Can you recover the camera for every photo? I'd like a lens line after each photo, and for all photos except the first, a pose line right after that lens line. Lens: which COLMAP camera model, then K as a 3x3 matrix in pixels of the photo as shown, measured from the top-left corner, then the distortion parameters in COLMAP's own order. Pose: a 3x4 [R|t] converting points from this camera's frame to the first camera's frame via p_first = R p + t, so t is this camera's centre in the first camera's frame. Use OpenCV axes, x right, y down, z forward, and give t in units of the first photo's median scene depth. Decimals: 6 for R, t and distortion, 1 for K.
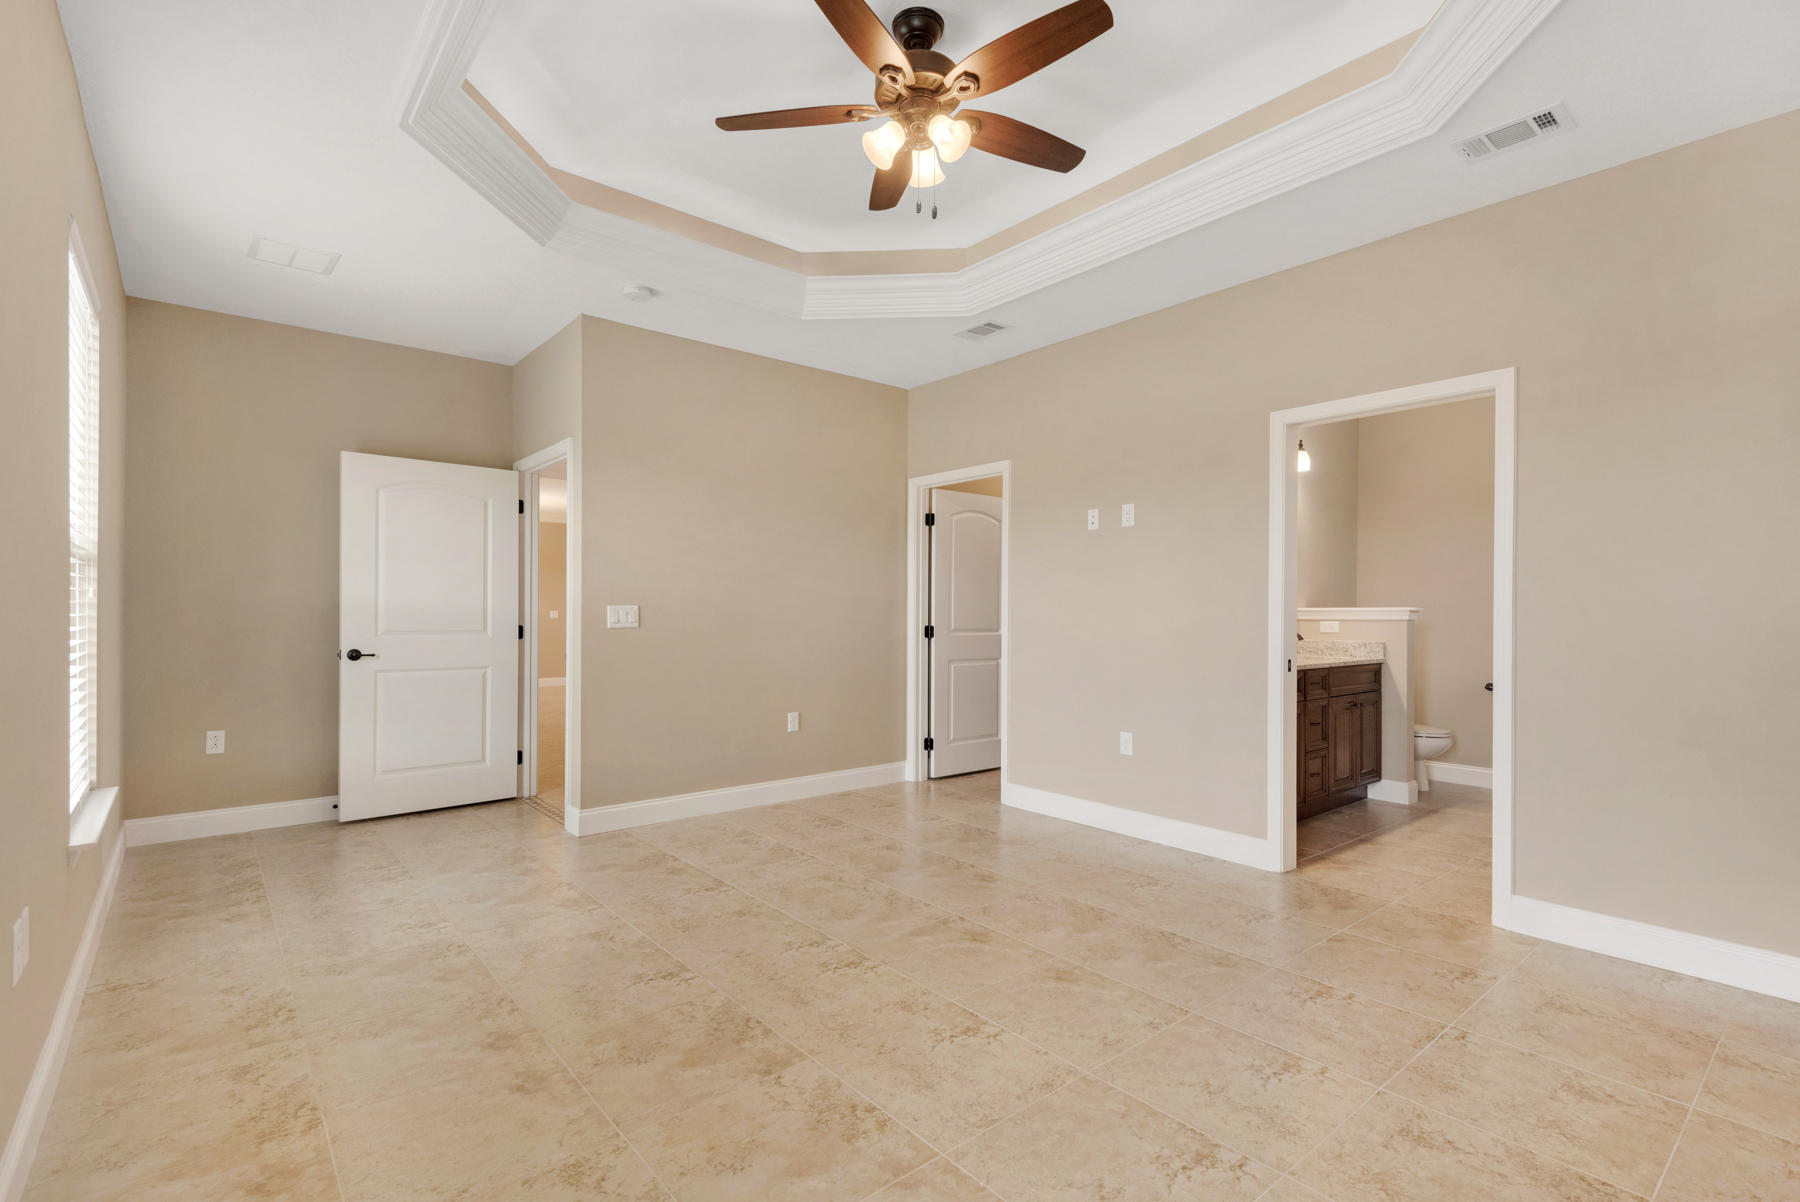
lens RADIAL K [[823.2, 0, 897.1], [0, 823.2, 607.5], [0, 0, 1]] dist [0.043553, -0.021391]
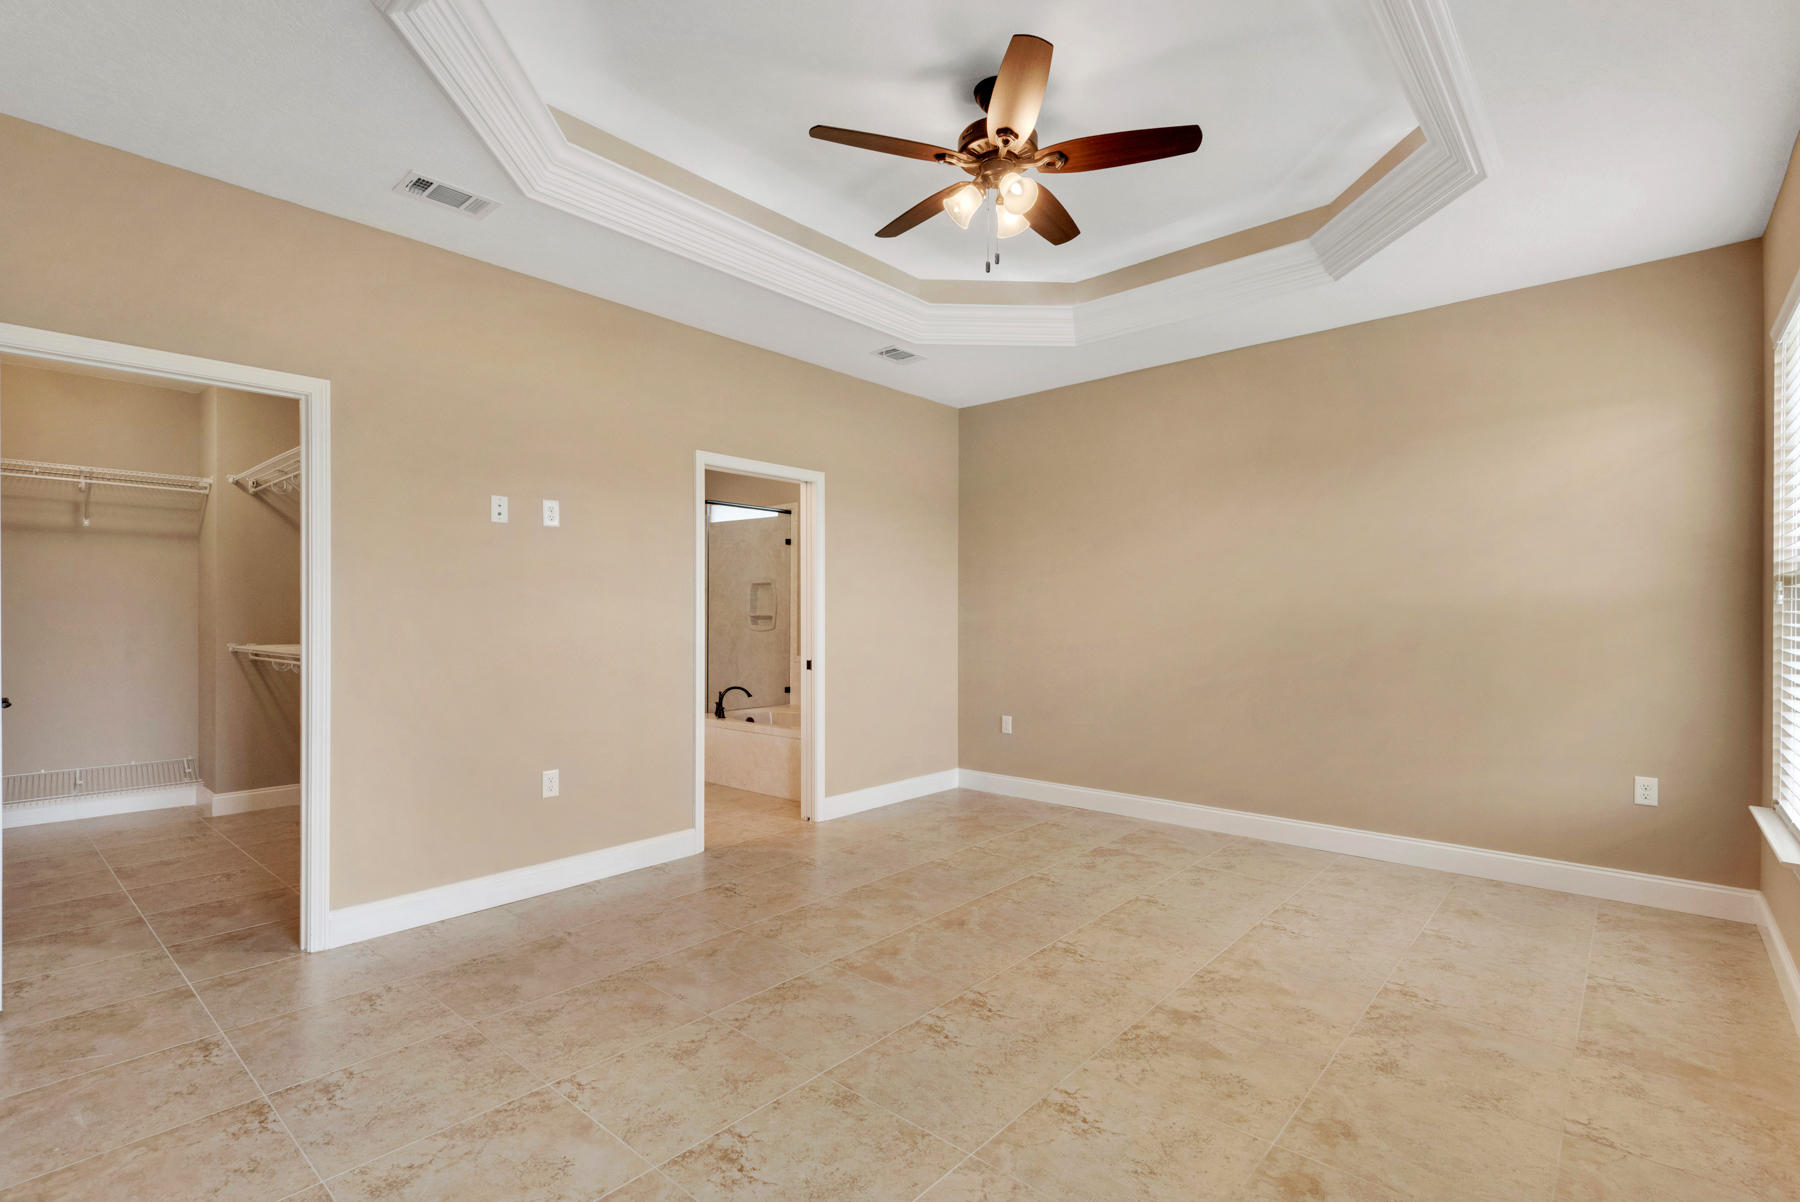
lens RADIAL K [[838.2, 0, 901.7], [0, 838.2, 614.6], [0, 0, 1]] dist [0.039415, -0.022478]
pose [[-0.154480, -0.001535, 0.987995, -0.919783], [-0.005668, 0.999984, 0.000668, -0.015048], [-0.987980, -0.005497, -0.154487, 1.141452]]
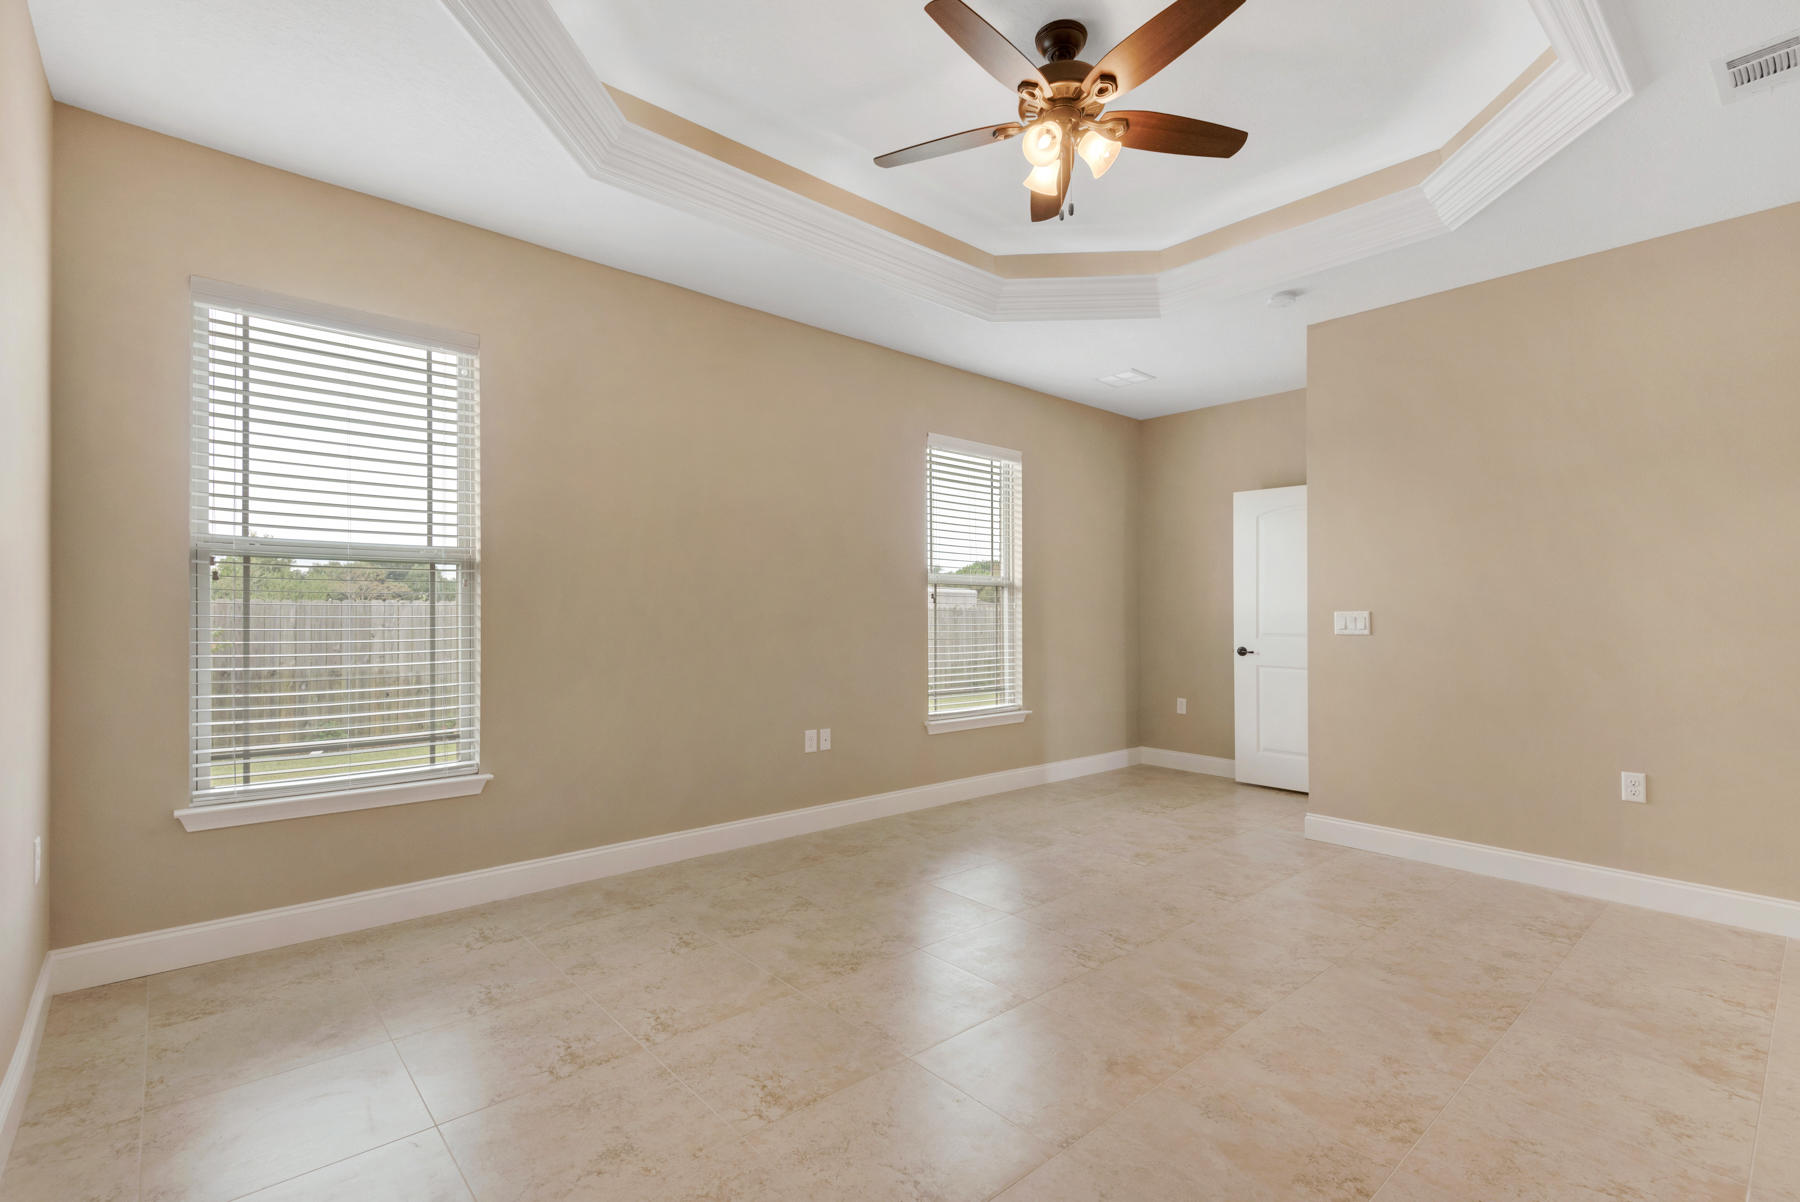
lens RADIAL K [[818.2, 0, 905.3], [0, 818.2, 600.9], [0, 0, 1]] dist [0.034779, -0.020853]
pose [[0.034796, -0.018858, -0.999216, 0.897850], [-0.000762, 0.999821, -0.018896, 0.005155], [0.999394, 0.001419, 0.034775, 0.681283]]
